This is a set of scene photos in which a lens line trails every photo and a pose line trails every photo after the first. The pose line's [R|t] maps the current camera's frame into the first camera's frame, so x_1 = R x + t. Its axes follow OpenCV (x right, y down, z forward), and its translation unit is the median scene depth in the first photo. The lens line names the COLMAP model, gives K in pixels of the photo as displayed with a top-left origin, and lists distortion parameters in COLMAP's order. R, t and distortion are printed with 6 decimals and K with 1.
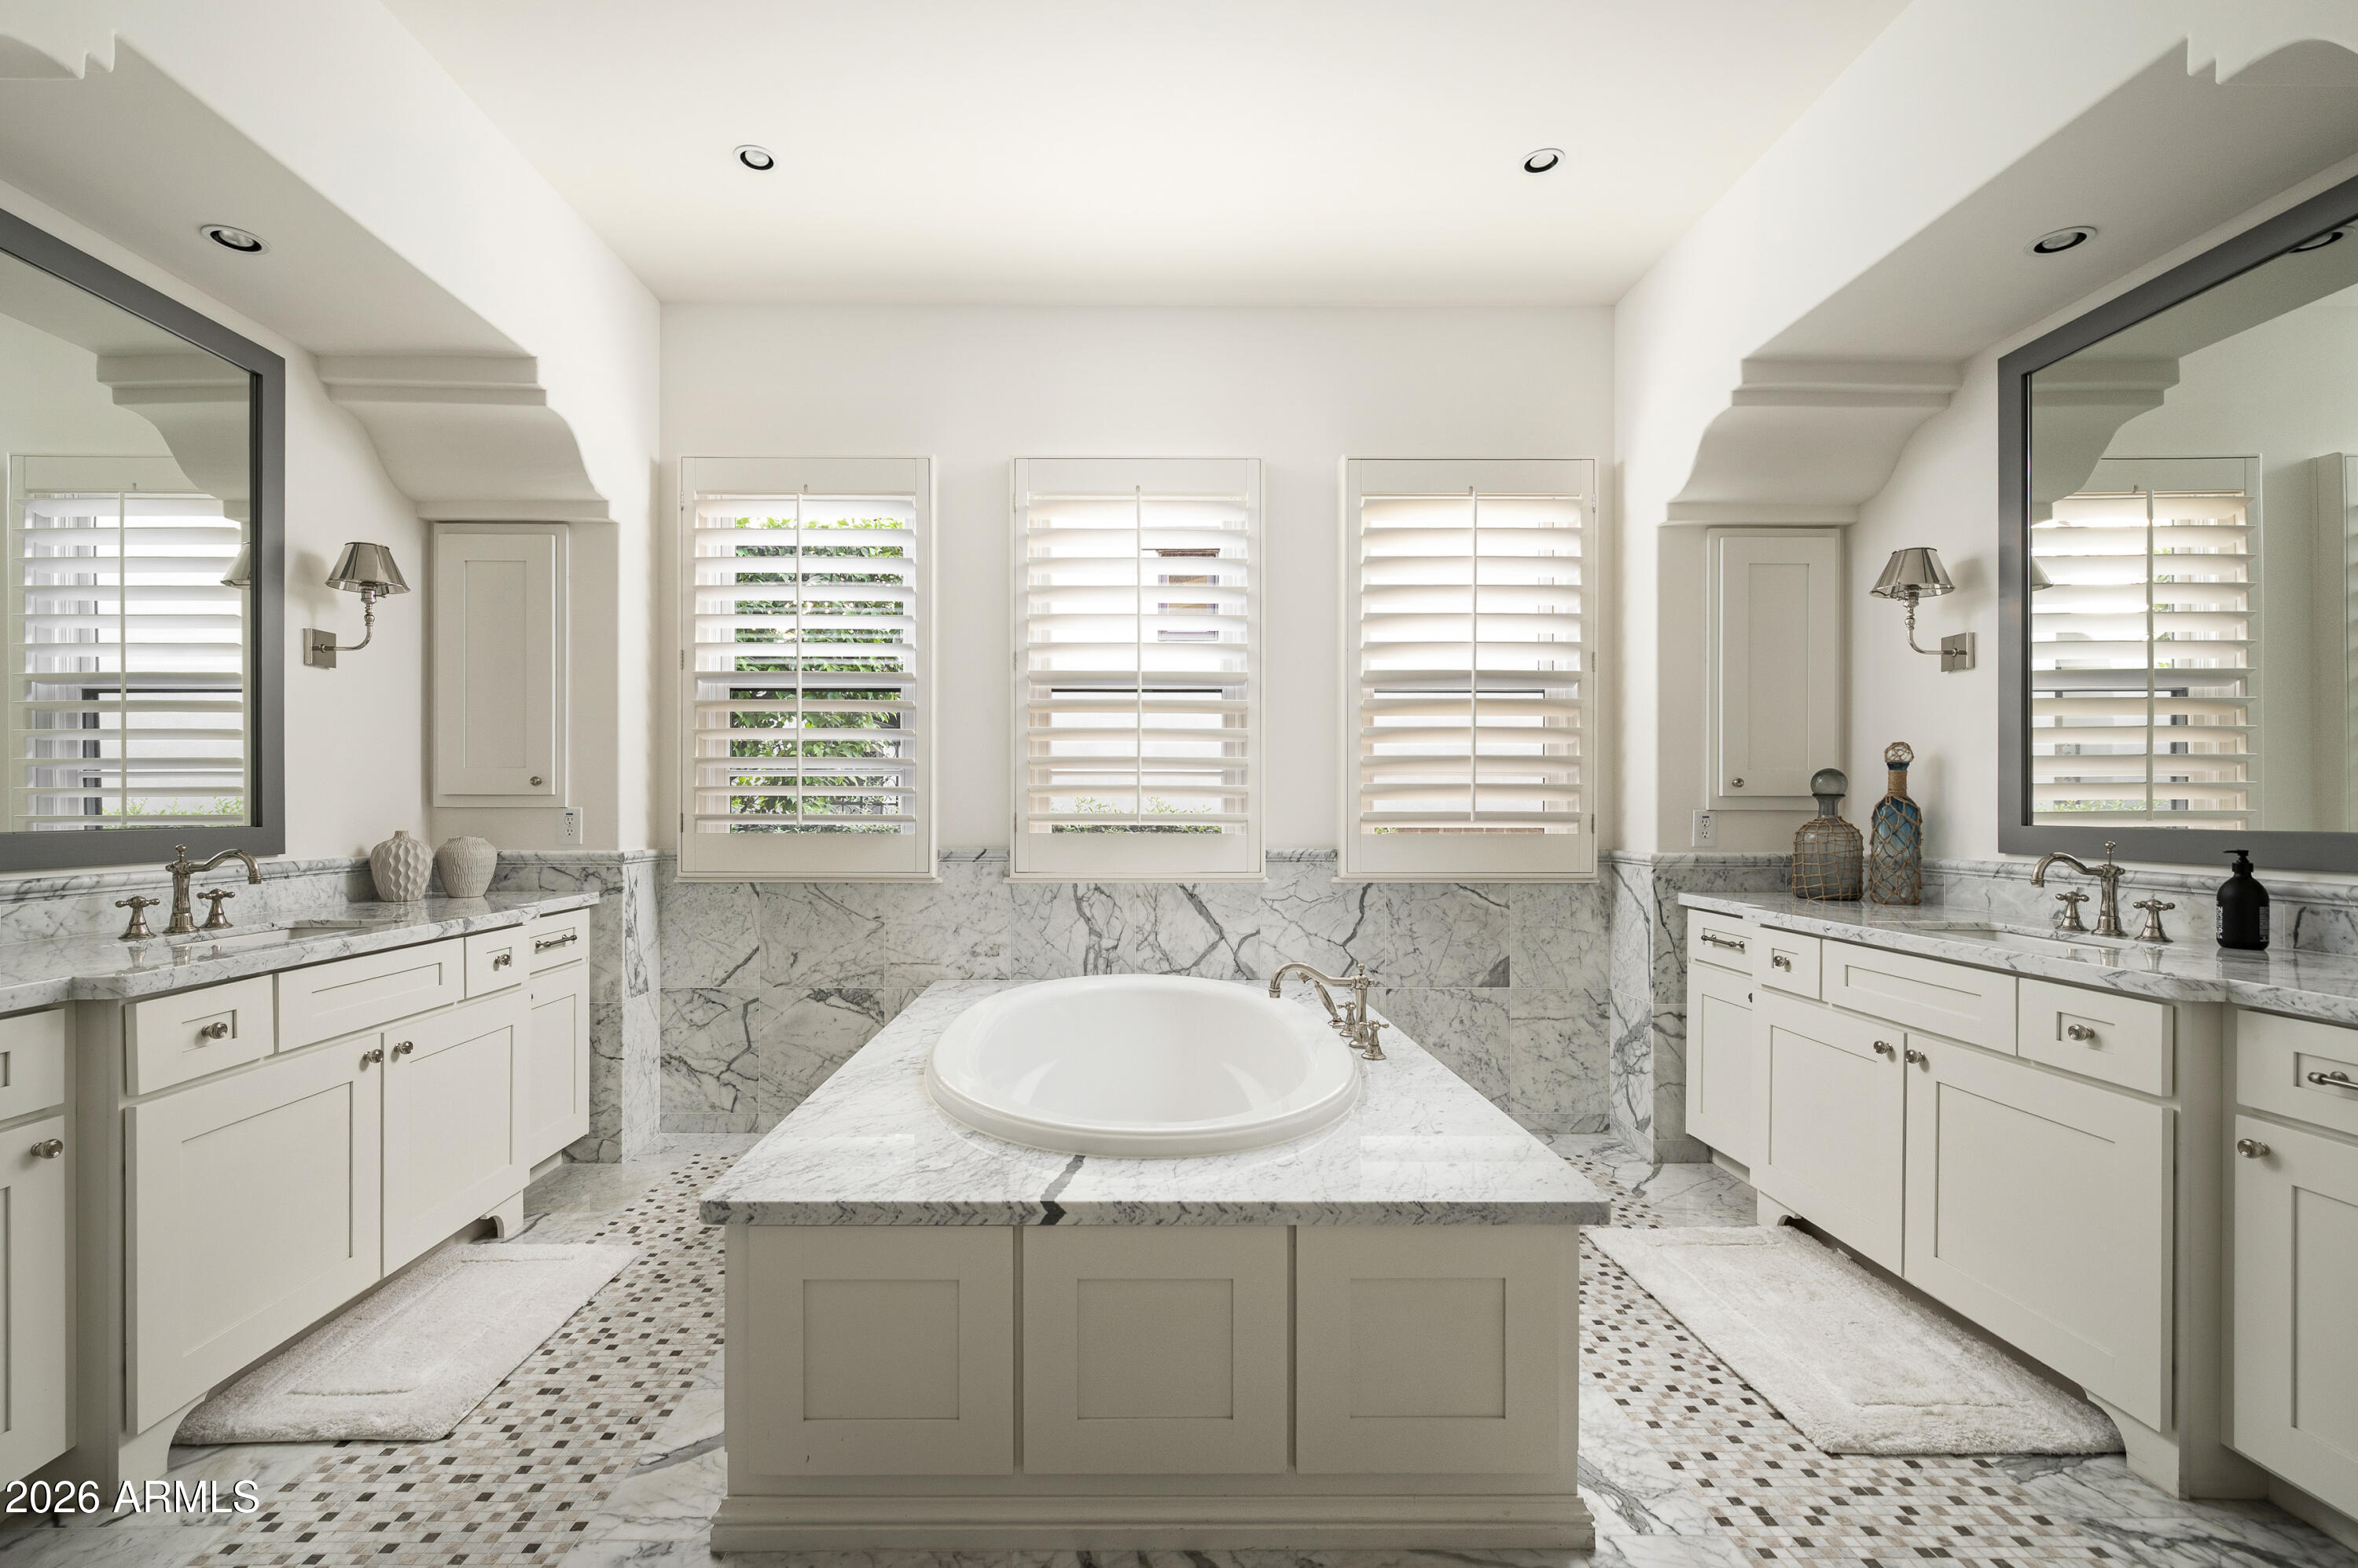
lens RADIAL K [[1051.4, 0, 1173.3], [0, 1051.4, 806.9], [0, 0, 1]] dist [0.003823, -0.000067]
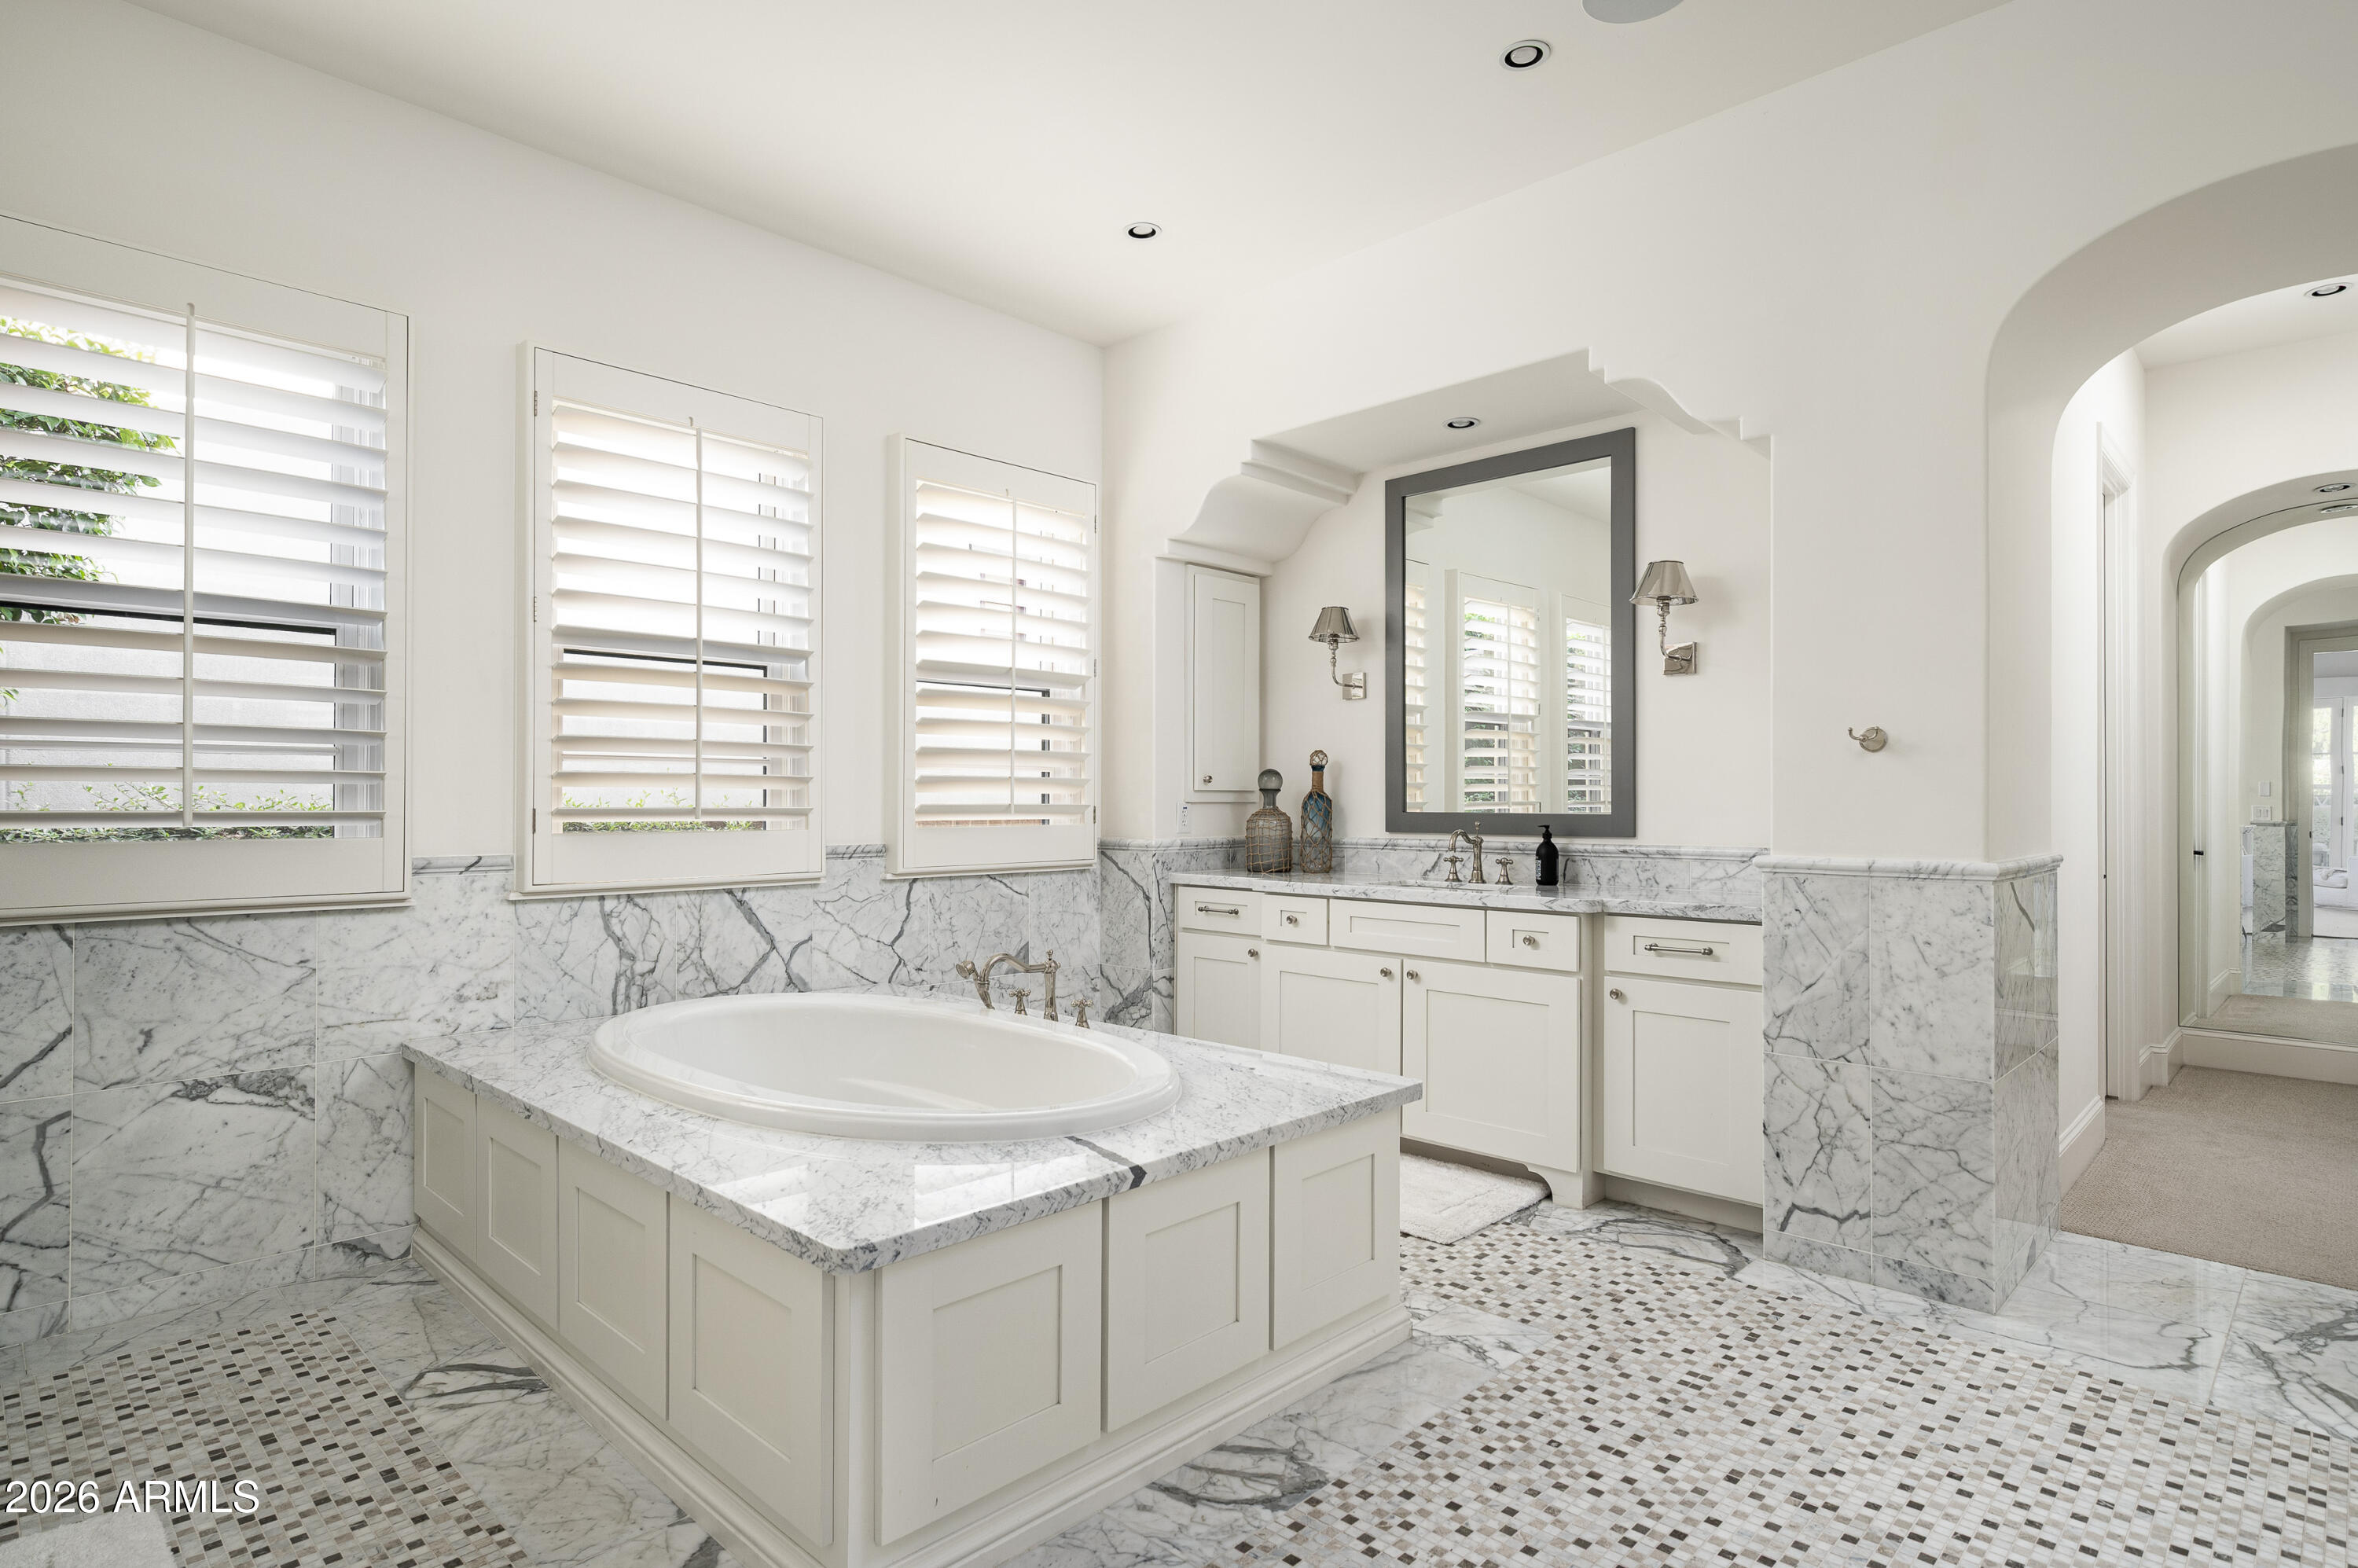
lens RADIAL K [[1227.8, 0, 1178.6], [0, 1227.8, 789.5], [0, 0, 1]] dist [0.009799, -0.003687]
pose [[0.705134, 0.004818, 0.709057, -0.474412], [-0.000910, 0.999982, -0.005889, -0.002375], [-0.709073, 0.003507, 0.705126, 0.036392]]
